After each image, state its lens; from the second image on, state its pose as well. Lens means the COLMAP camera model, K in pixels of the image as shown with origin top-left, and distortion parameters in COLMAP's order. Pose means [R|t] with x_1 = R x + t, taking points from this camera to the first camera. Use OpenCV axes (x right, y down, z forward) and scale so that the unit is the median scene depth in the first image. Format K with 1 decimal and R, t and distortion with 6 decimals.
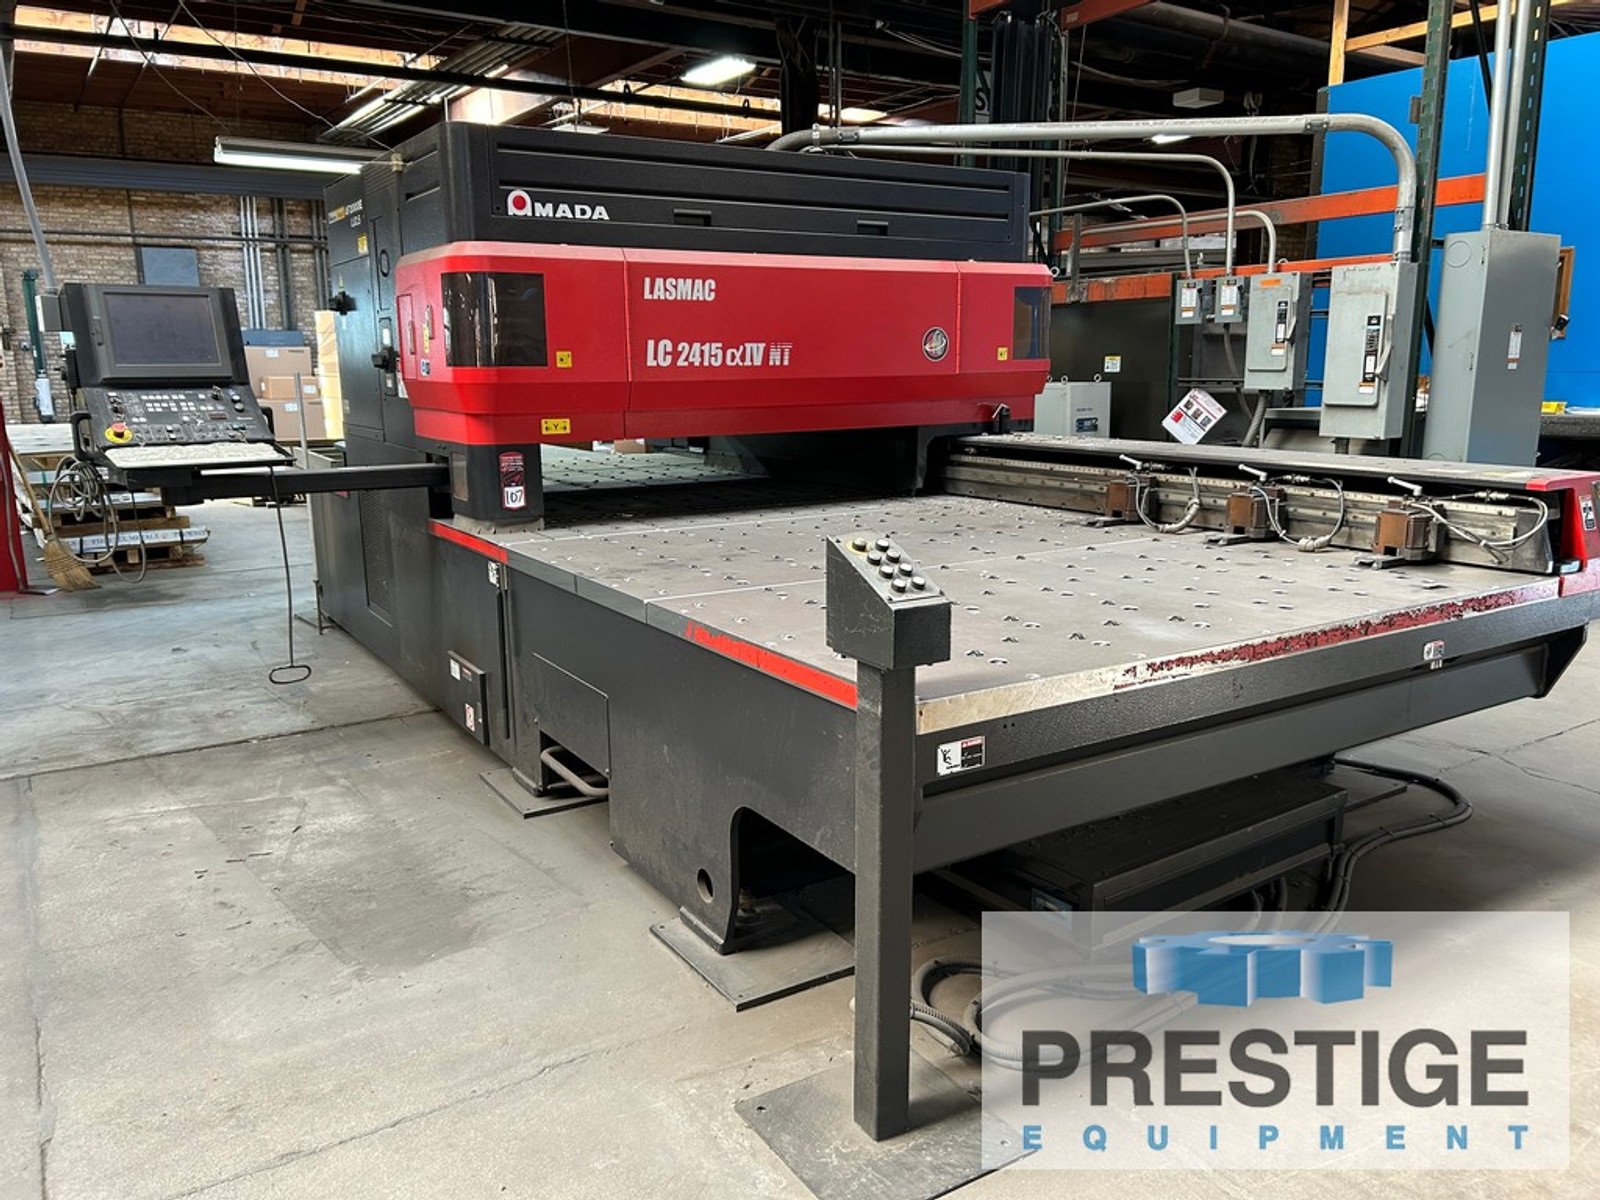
lens RADIAL K [[1202.1, 0, 800.0], [0, 1202.1, 600.0], [0, 0, 1]] dist [0.078179, -0.113204]
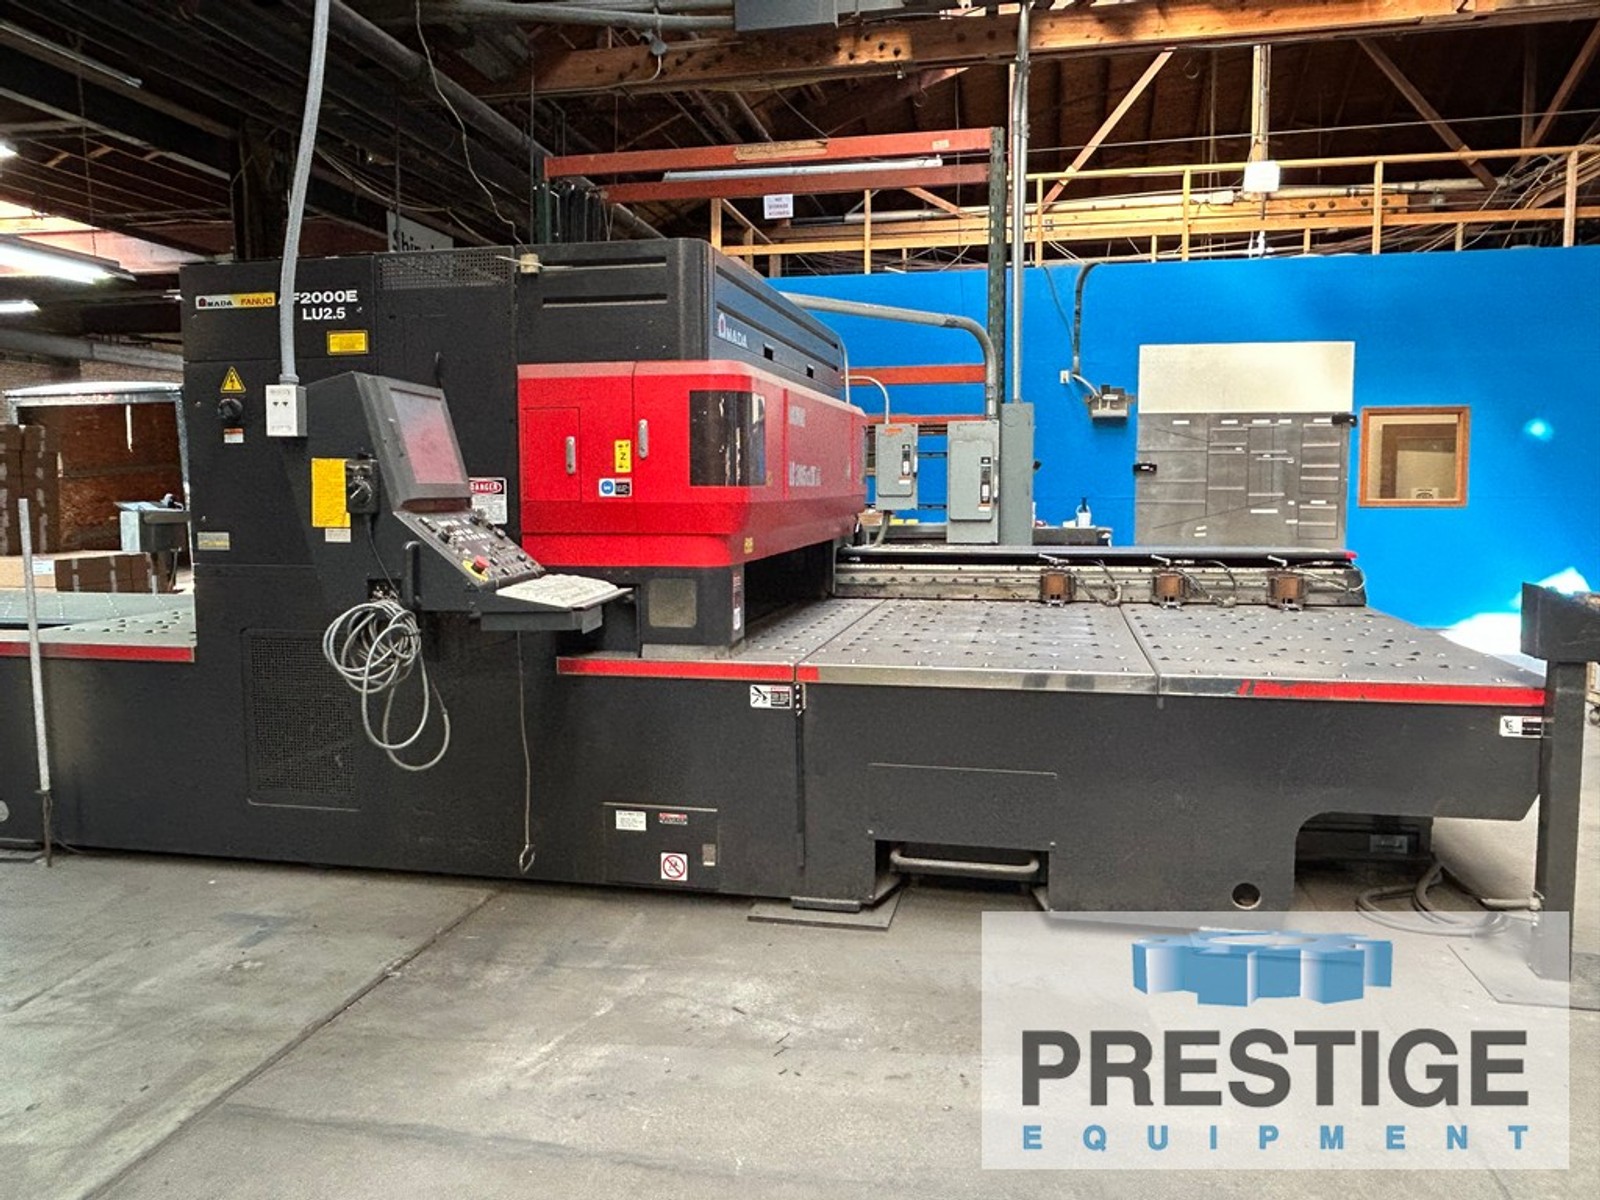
lens RADIAL K [[1142.4, 0, 800.0], [0, 1142.4, 600.0], [0, 0, 1]] dist [0.003550, -0.000161]
pose [[0.698786, -0.065053, 0.712367, -0.811911], [0.139401, 0.989148, -0.046415, -0.048220], [-0.701617, 0.131739, 0.700271, 0.313174]]
